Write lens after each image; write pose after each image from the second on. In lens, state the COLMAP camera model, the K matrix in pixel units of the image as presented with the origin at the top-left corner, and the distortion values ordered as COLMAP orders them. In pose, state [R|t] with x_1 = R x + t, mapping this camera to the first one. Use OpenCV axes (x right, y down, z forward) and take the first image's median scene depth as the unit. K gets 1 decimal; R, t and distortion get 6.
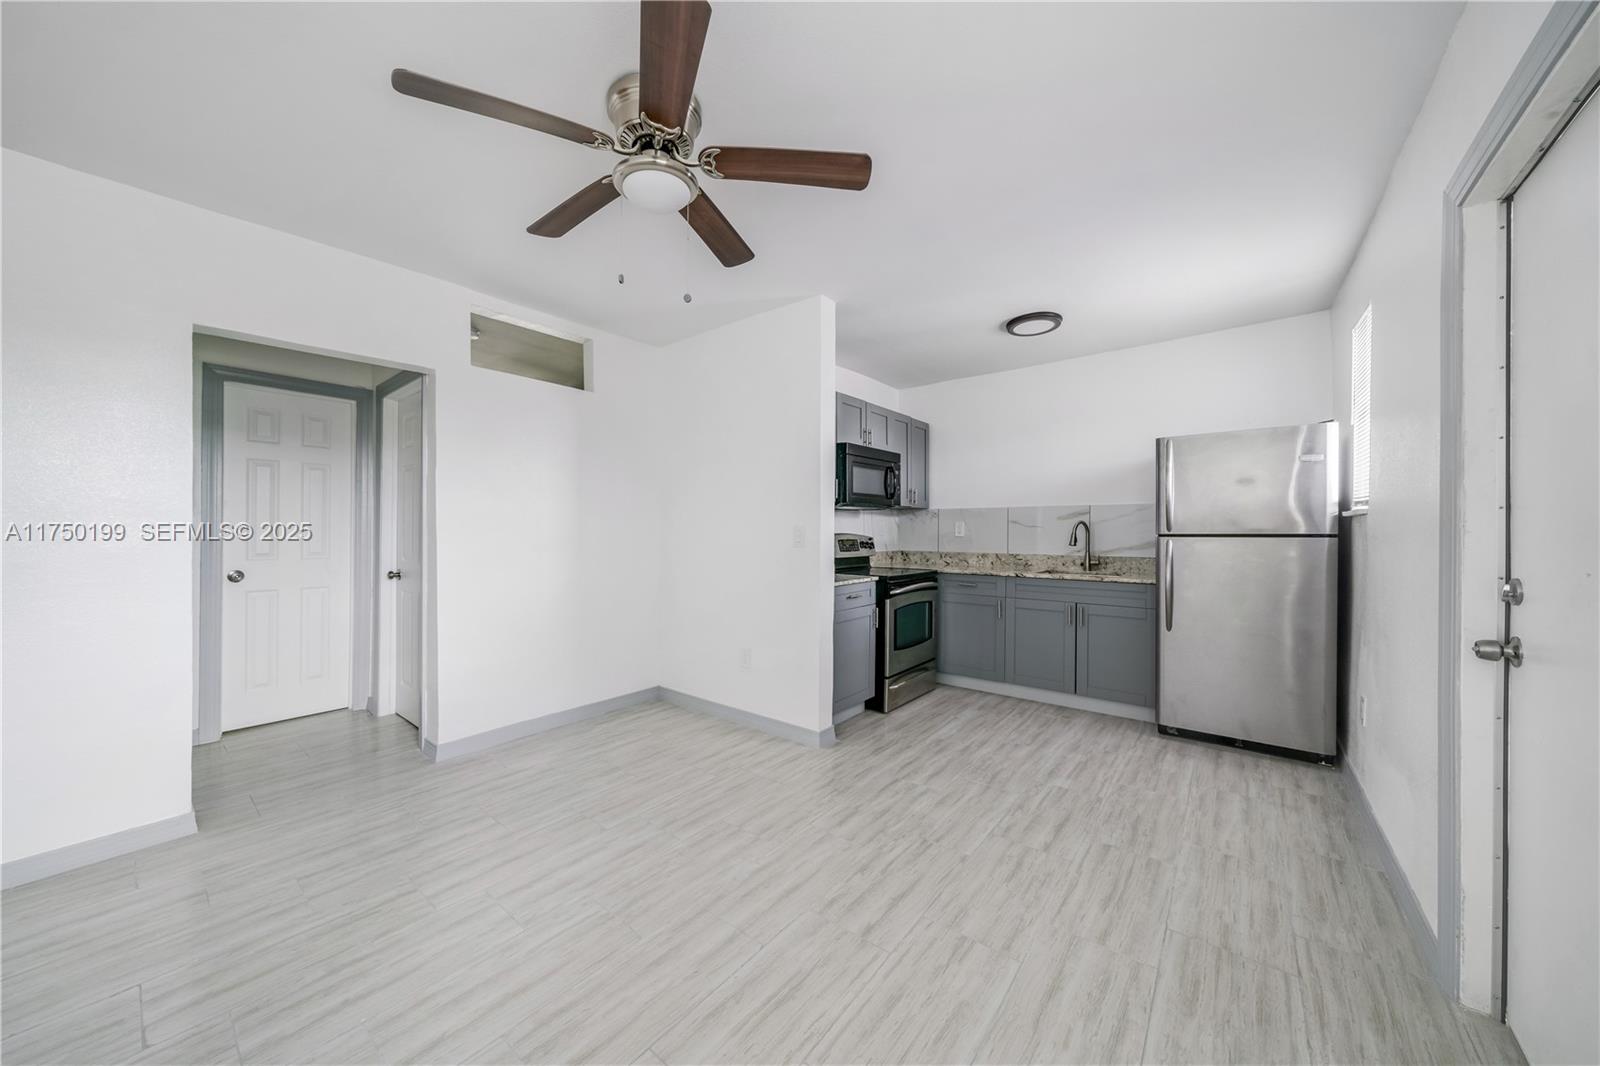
lens RADIAL K [[561.8, 0, 794.8], [0, 561.8, 529.5], [0, 0, 1]] dist [-0.000314, 0.000039]
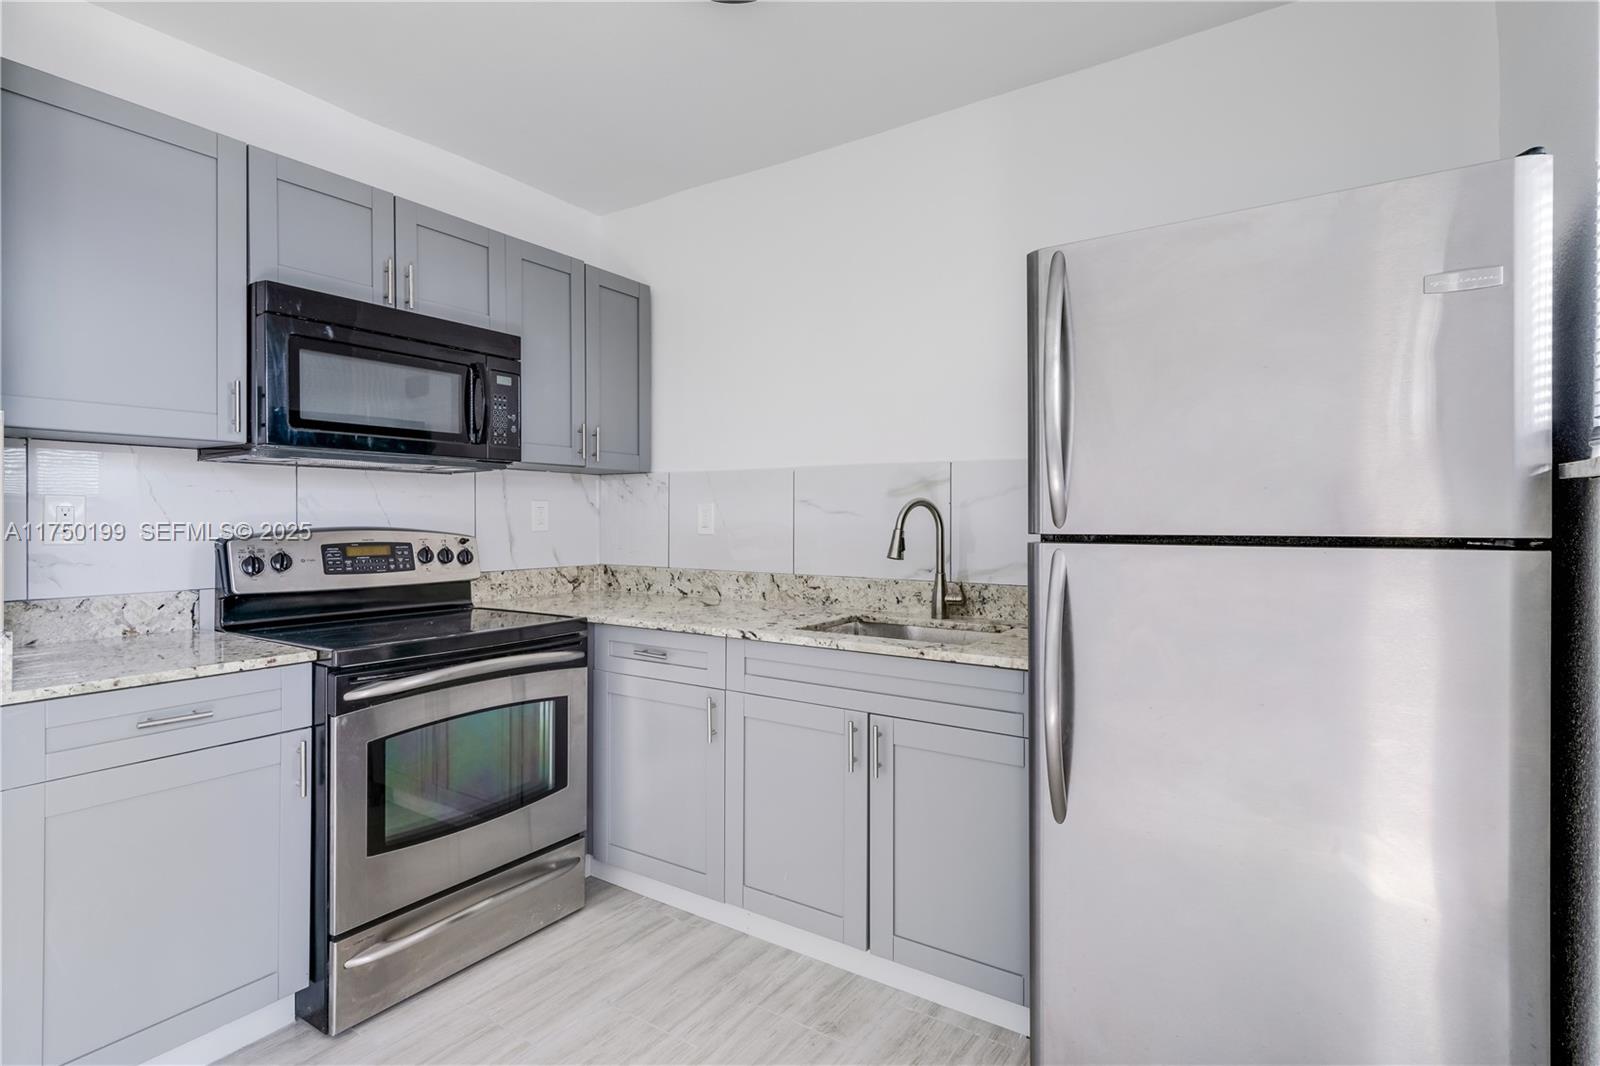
lens RADIAL K [[793.4, 0, 801.2], [0, 793.4, 513.2], [0, 0, 1]] dist [-0.002040, -0.000088]
pose [[0.996004, 0.002557, 0.089269, 0.446738], [-0.002169, 0.999988, -0.004440, -0.002256], [-0.089280, 0.004229, 0.995998, 0.514655]]
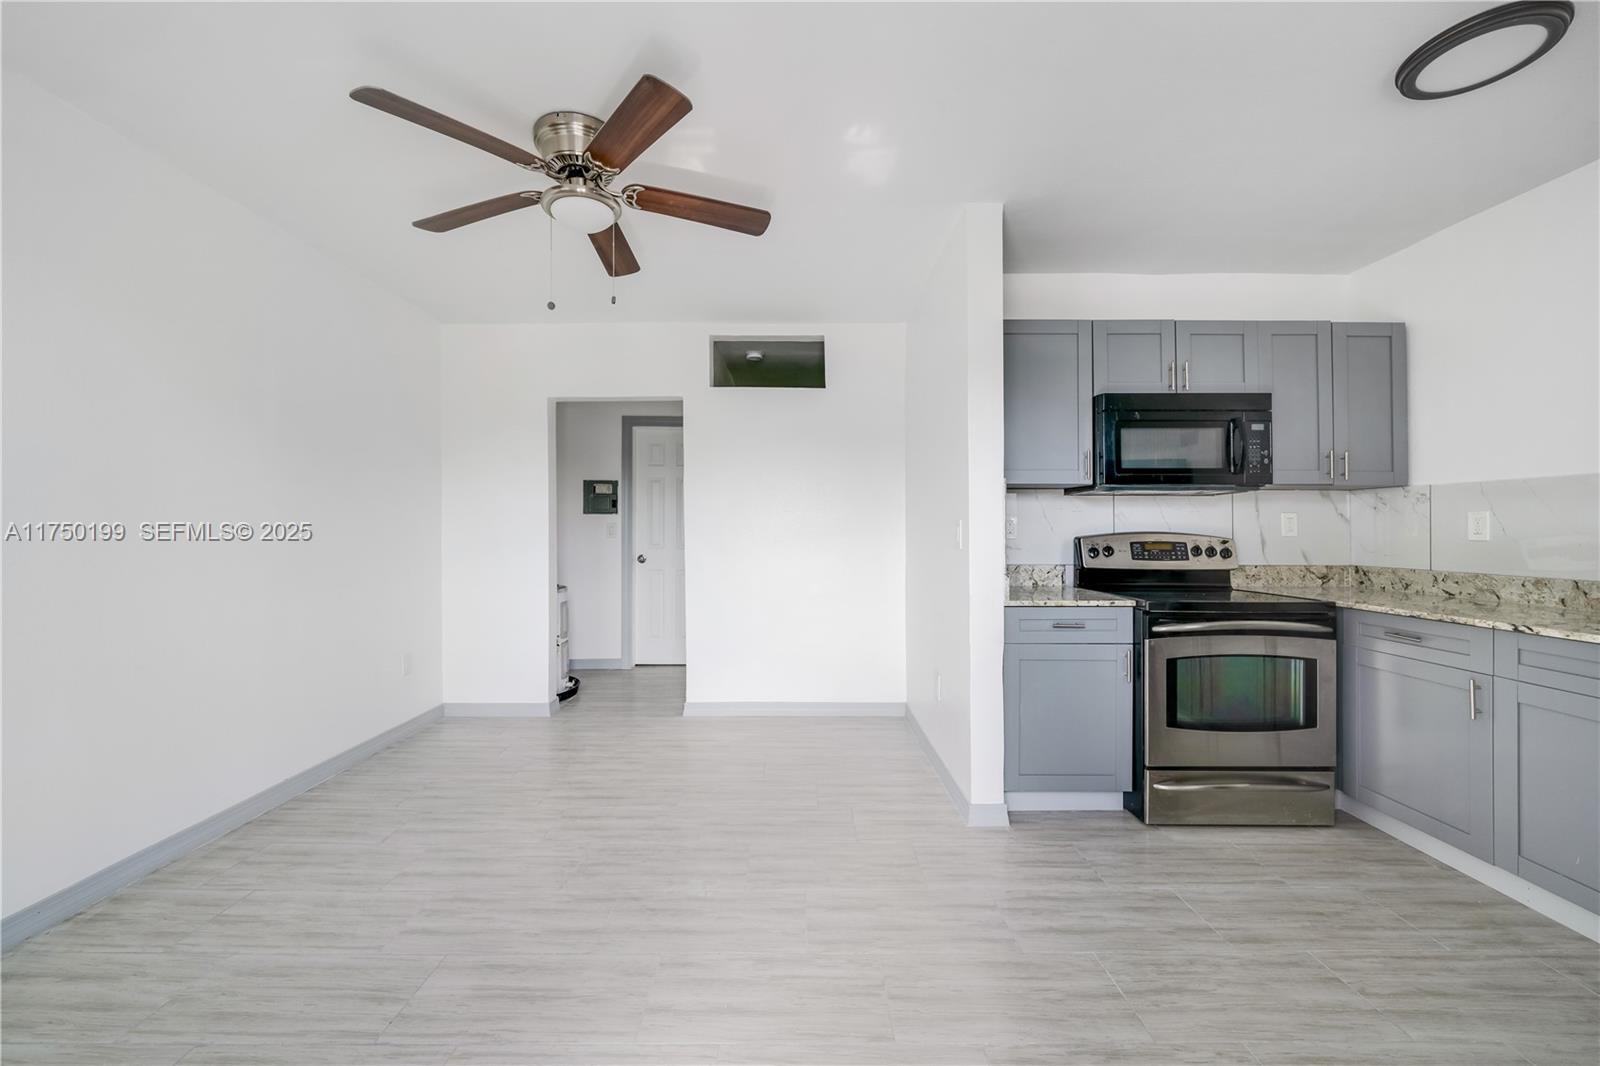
lens RADIAL K [[617.0, 0, 791.6], [0, 617.0, 526.7], [0, 0, 1]] dist [-0.000617, 0.000363]
pose [[0.619273, -0.003365, -0.785168, 0.490950], [-0.001026, 0.999986, -0.005095, 0.005767], [0.785175, 0.003961, 0.619261, 0.301310]]
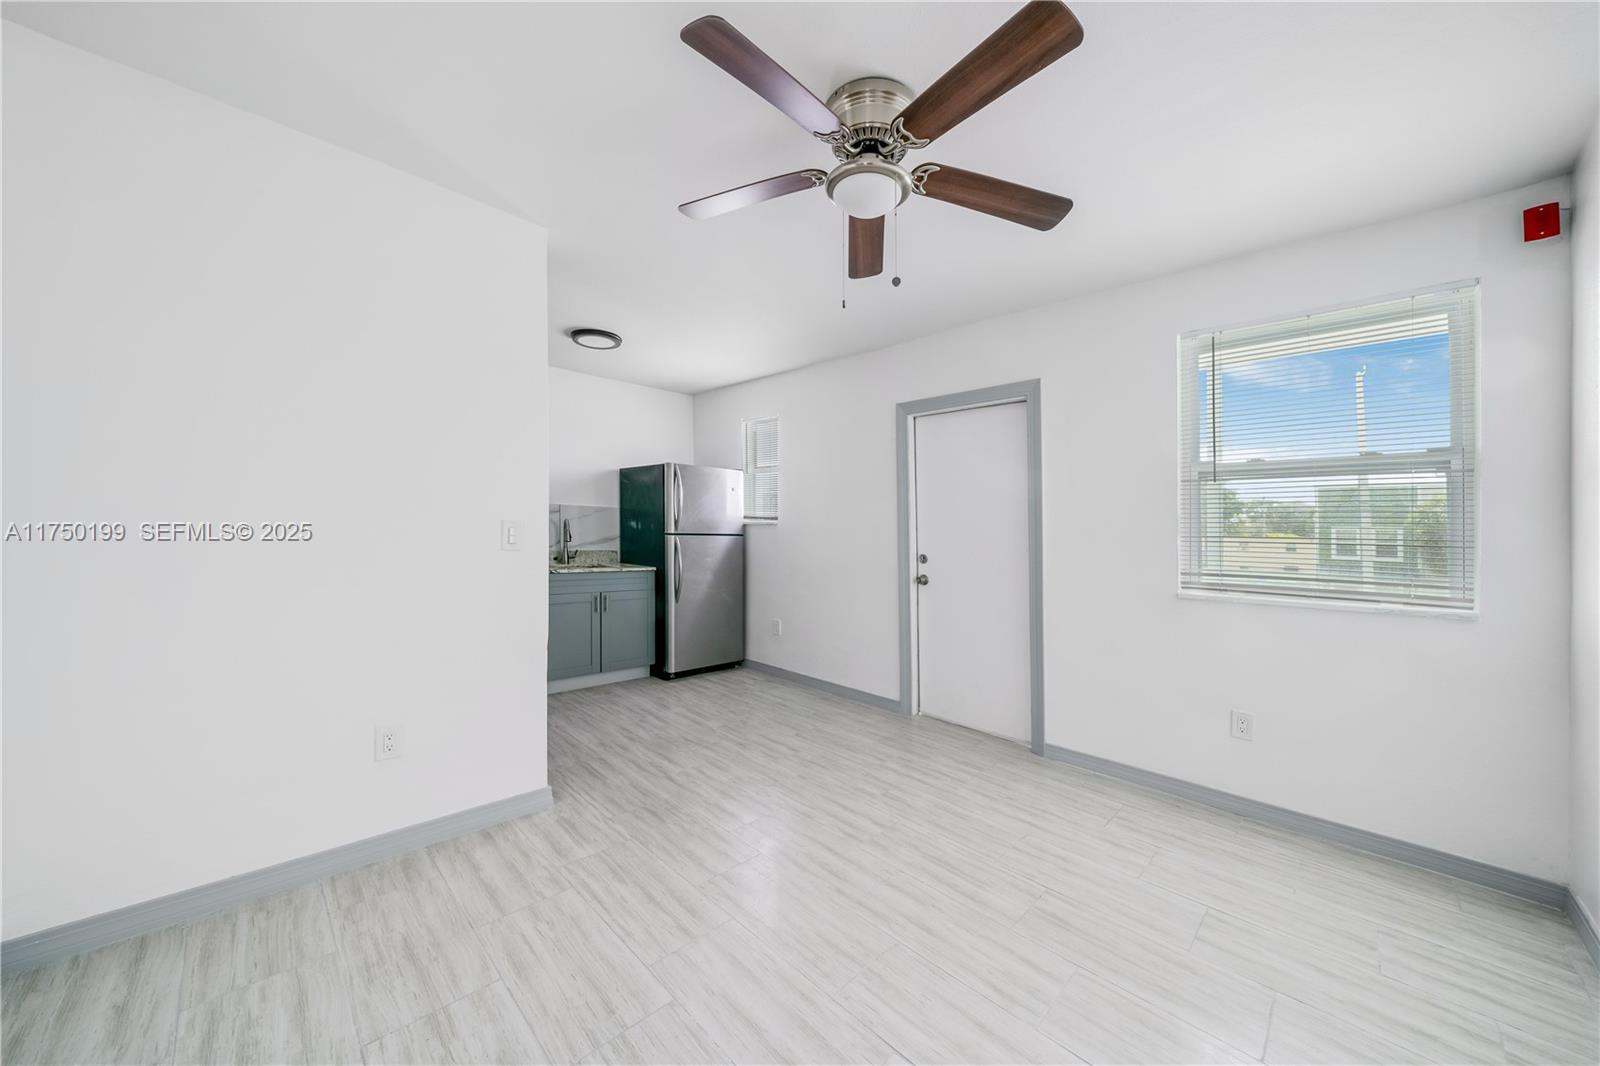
lens RADIAL K [[561.8, 0, 794.8], [0, 561.8, 529.5], [0, 0, 1]] dist [-0.000314, 0.000039]
pose [[0.101880, 0.011210, 0.994734, -0.654118], [-0.032293, 0.999447, -0.007956, 0.000848], [-0.994272, -0.031312, 0.102186, 0.555619]]
